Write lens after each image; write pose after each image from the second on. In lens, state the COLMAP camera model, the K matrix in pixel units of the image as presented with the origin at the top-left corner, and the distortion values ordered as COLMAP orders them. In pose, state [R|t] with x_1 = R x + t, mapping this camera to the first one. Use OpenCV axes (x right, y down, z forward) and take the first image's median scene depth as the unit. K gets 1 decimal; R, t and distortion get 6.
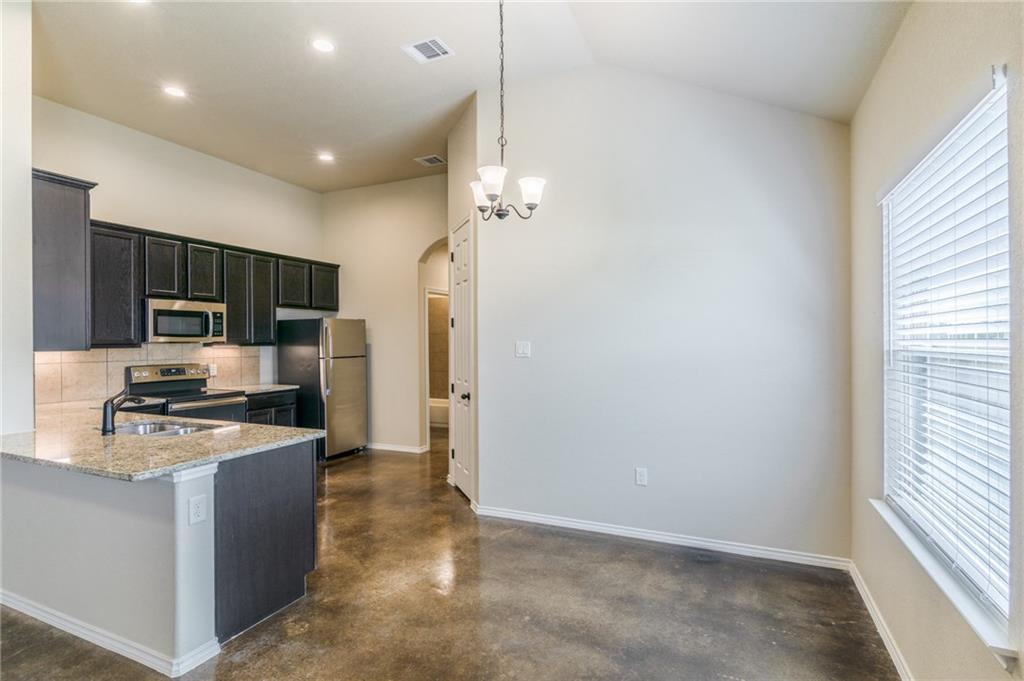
lens RADIAL K [[497.4, 0, 516.8], [0, 497.4, 344.1], [0, 0, 1]] dist [-0.000557, 0.000209]
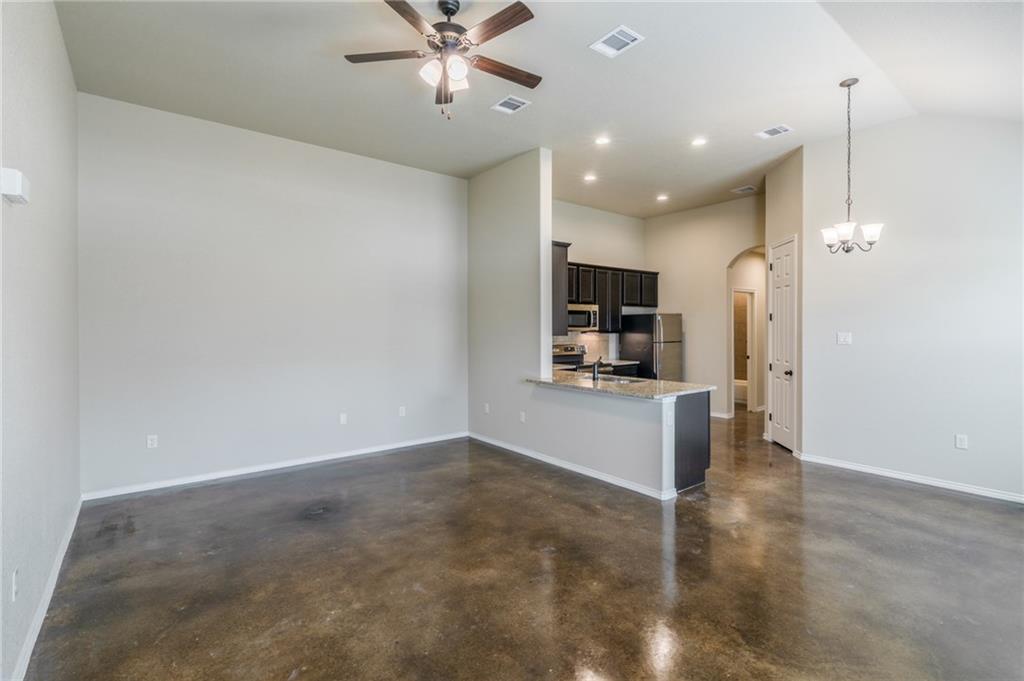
lens RADIAL K [[482.2, 0, 519.0], [0, 482.2, 332.2], [0, 0, 1]] dist [-0.000720, 0.000010]
pose [[0.891506, 0.008542, -0.452929, -0.132386], [-0.006842, 0.999962, 0.005392, -0.005041], [0.452958, -0.001708, 0.891530, -0.396434]]
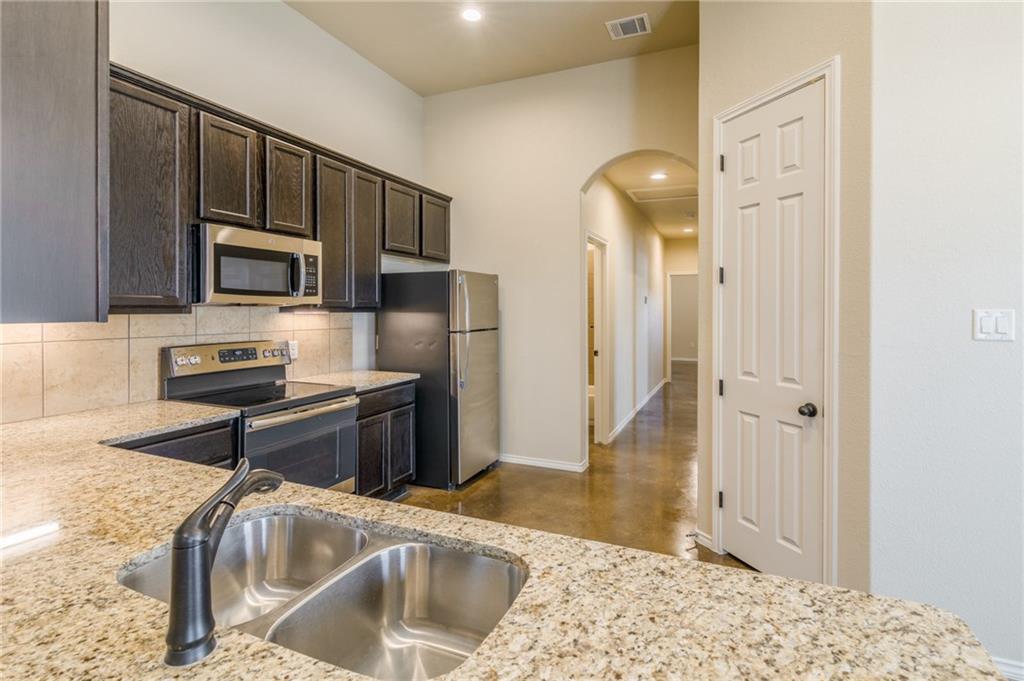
lens RADIAL K [[490.0, 0, 514.4], [0, 490.0, 314.5], [0, 0, 1]] dist [0.000103, 0.000026]
pose [[0.999936, 0.009078, 0.006744, -0.342008], [-0.009103, 0.999952, 0.003587, 0.002863], [-0.006711, -0.003649, 0.999971, 0.388405]]
